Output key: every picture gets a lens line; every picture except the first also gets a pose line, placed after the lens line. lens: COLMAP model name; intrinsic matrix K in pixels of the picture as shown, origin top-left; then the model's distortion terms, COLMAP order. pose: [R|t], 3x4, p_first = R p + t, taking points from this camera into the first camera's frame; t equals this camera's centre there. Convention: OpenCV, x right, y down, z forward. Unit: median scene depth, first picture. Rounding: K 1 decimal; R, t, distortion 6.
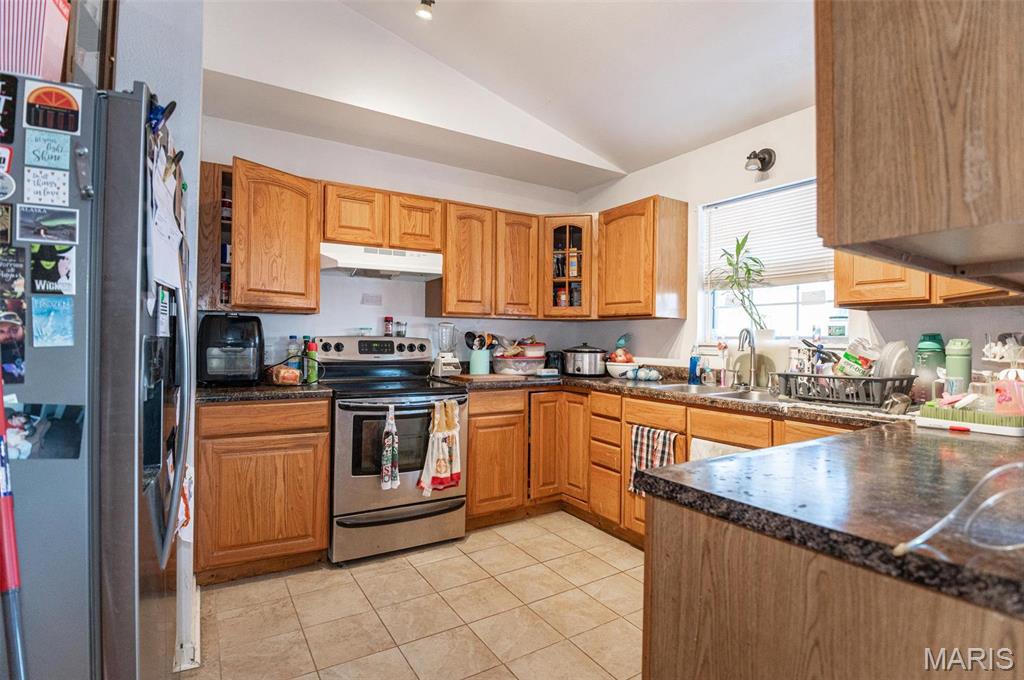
lens RADIAL K [[501.6, 0, 511.3], [0, 501.6, 337.5], [0, 0, 1]] dist [-0.020712, -0.005048]
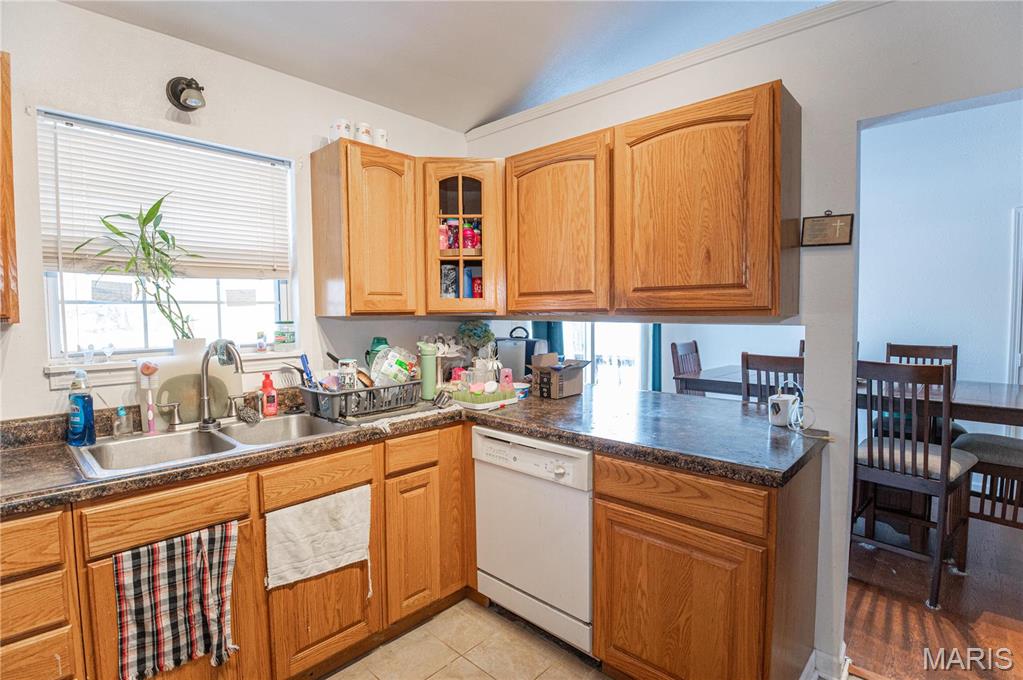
lens RADIAL K [[501.1, 0, 510.3], [0, 501.1, 336.4], [0, 0, 1]] dist [-0.020712, -0.005048]
pose [[-0.264744, -0.058666, 0.962532, -0.304153], [-0.000592, 0.998157, 0.060675, -0.064807], [-0.964318, 0.015494, -0.264291, 0.782049]]
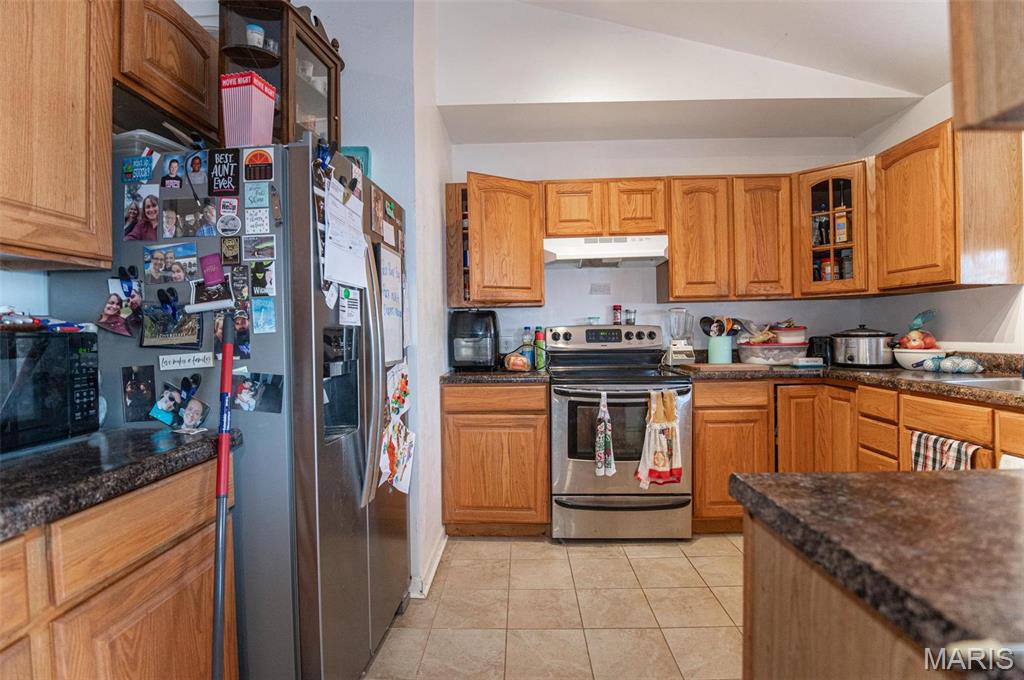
lens RADIAL K [[501.6, 0, 509.9], [0, 501.6, 337.7], [0, 0, 1]] dist [-0.020712, -0.005048]
pose [[0.834648, -0.021322, -0.550372, 0.153082], [0.028926, 0.999568, 0.005143, 0.015070], [0.550024, -0.020213, 0.834904, 0.061963]]
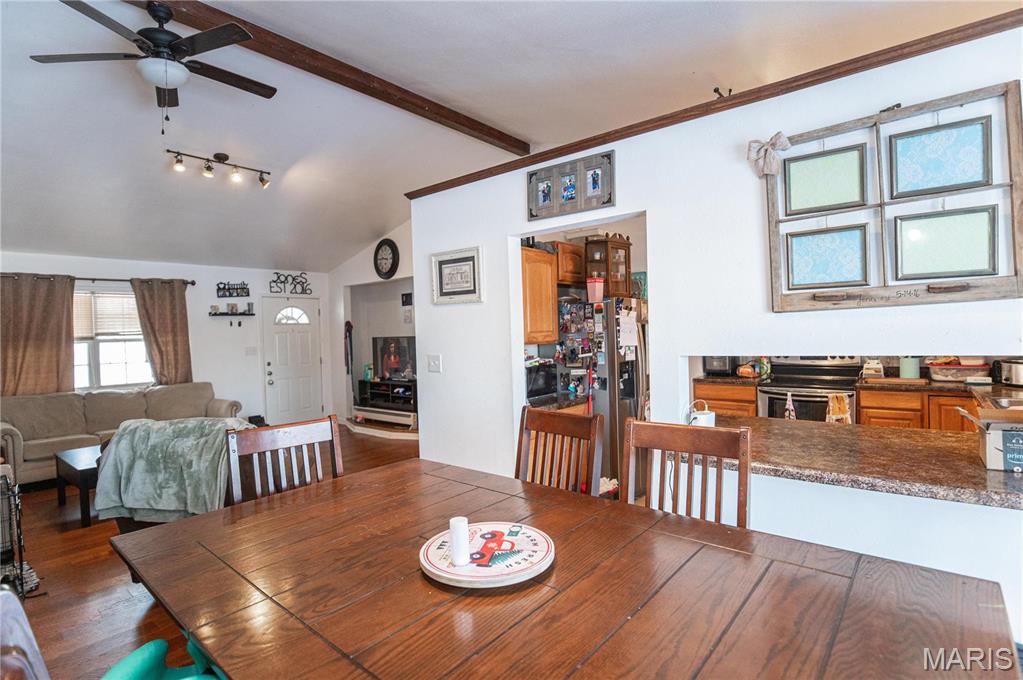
lens RADIAL K [[501.1, 0, 510.6], [0, 501.1, 338.5], [0, 0, 1]] dist [-0.020712, -0.005048]
pose [[0.316336, -0.009740, -0.948597, 1.013089], [0.038948, 0.999238, 0.002728, -0.084015], [0.947847, -0.037809, 0.316475, -0.387148]]
